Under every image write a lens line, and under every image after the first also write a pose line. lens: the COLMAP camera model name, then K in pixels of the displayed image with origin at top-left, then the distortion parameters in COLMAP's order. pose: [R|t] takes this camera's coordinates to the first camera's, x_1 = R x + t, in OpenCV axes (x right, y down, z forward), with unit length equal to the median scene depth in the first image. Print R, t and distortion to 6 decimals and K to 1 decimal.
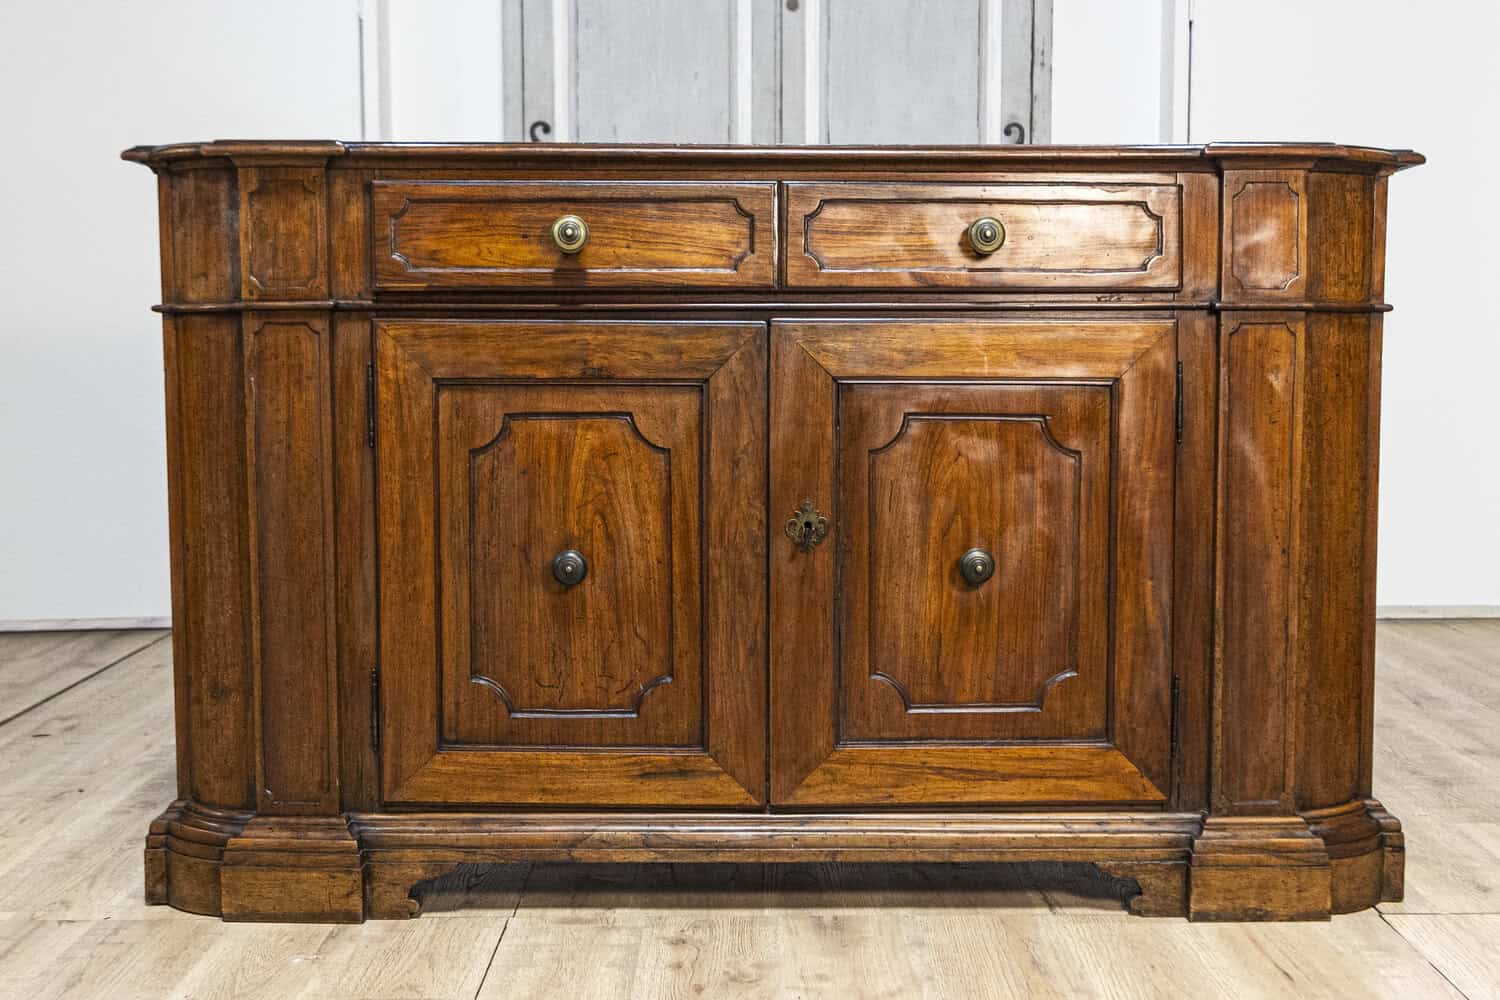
lens RADIAL K [[1766.0, 0, 808.5], [0, 1766.0, 492.9], [0, 0, 1]] dist [-0.005666, -0.008718]
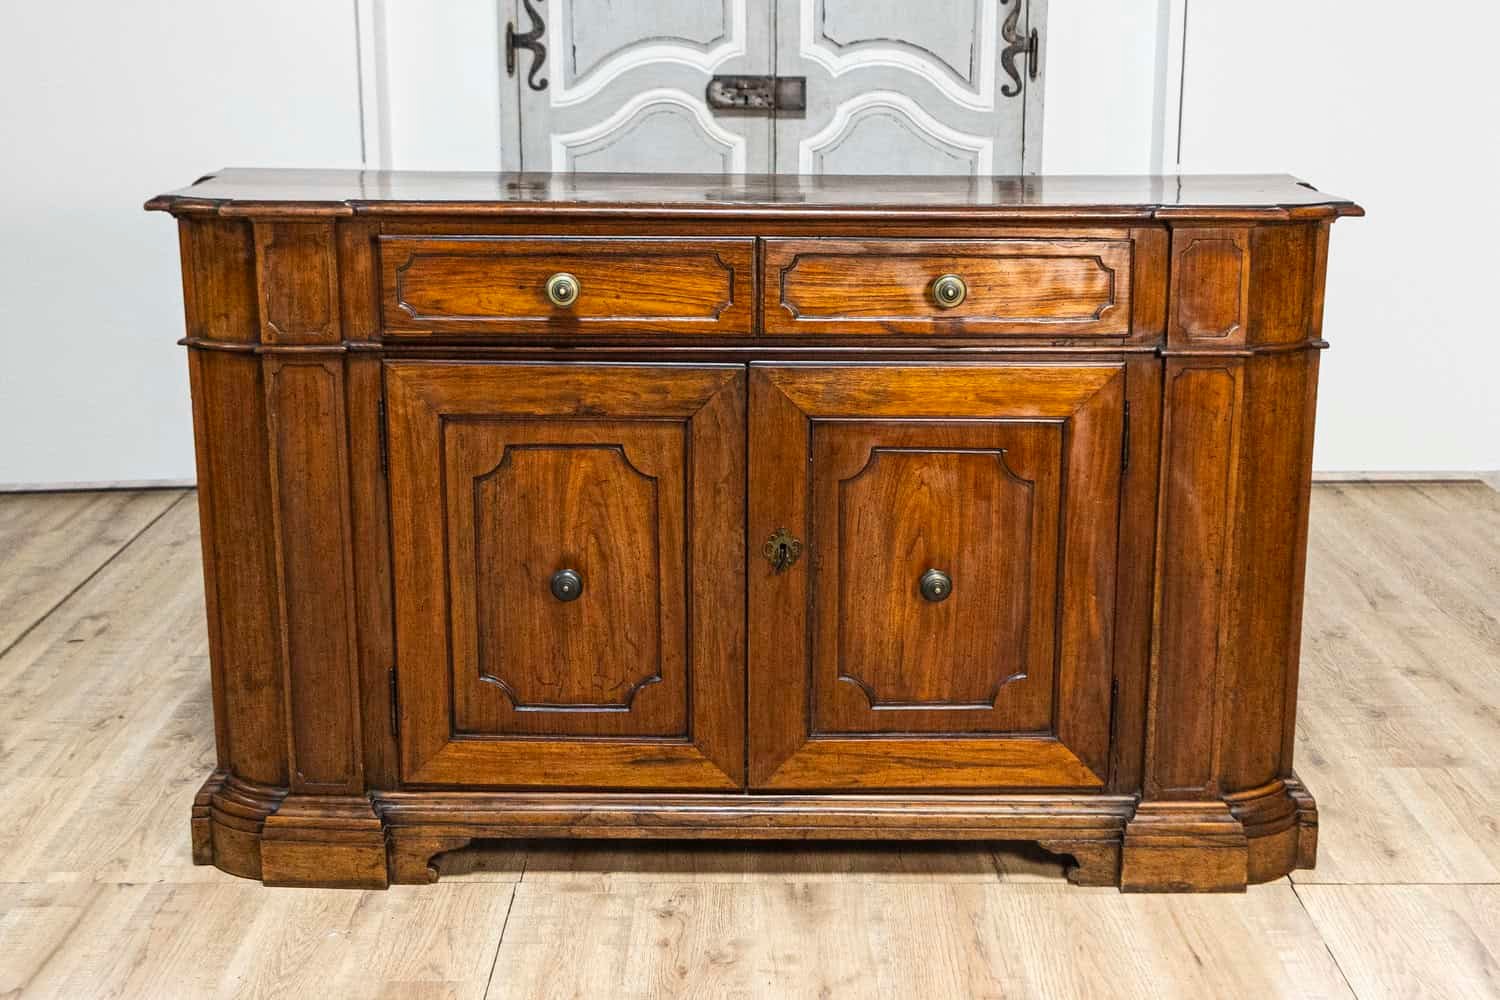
lens RADIAL K [[1855.5, 0, 808.9], [0, 1855.5, 436.8], [0, 0, 1]] dist [-0.004936, -0.009939]
pose [[0.999948, 0.007913, -0.006361, 0.022512], [-0.006903, 0.989319, 0.145605, -0.217044], [0.007446, -0.145554, 0.989322, -0.130637]]
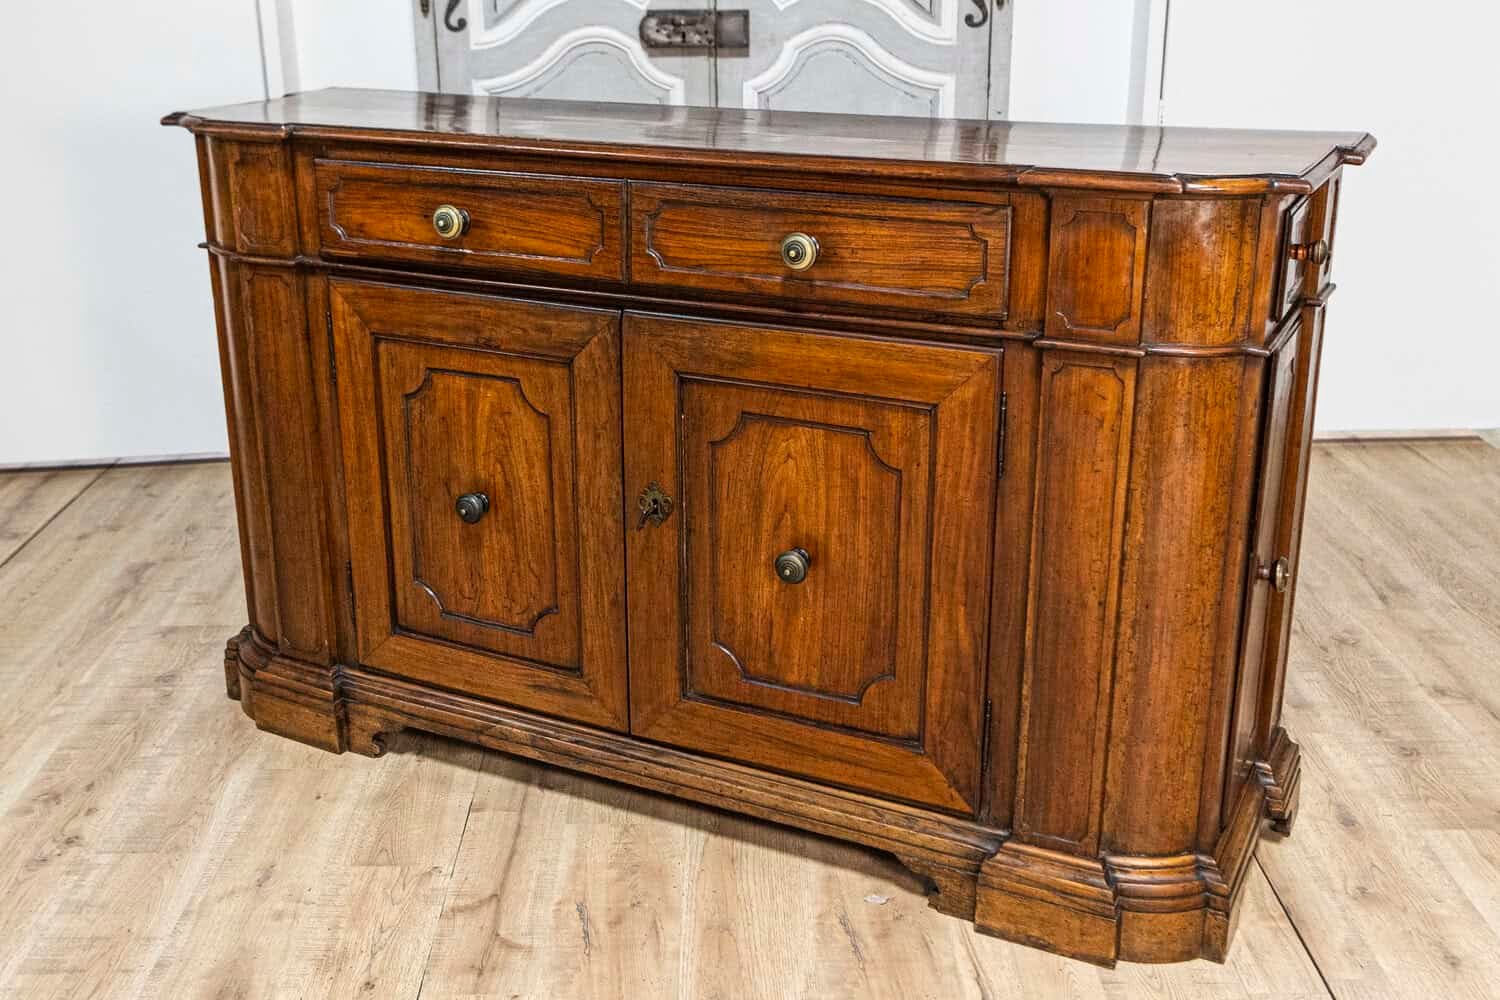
lens RADIAL K [[1636.4, 0, 700.0], [0, 1636.4, 492.3], [0, 0, 1]] dist [0.006612, -0.026679]
pose [[0.875188, 0.150064, -0.459920, 0.476660], [-0.030814, 0.966036, 0.256564, -0.241736], [0.482800, -0.210370, 0.850087, 0.172818]]
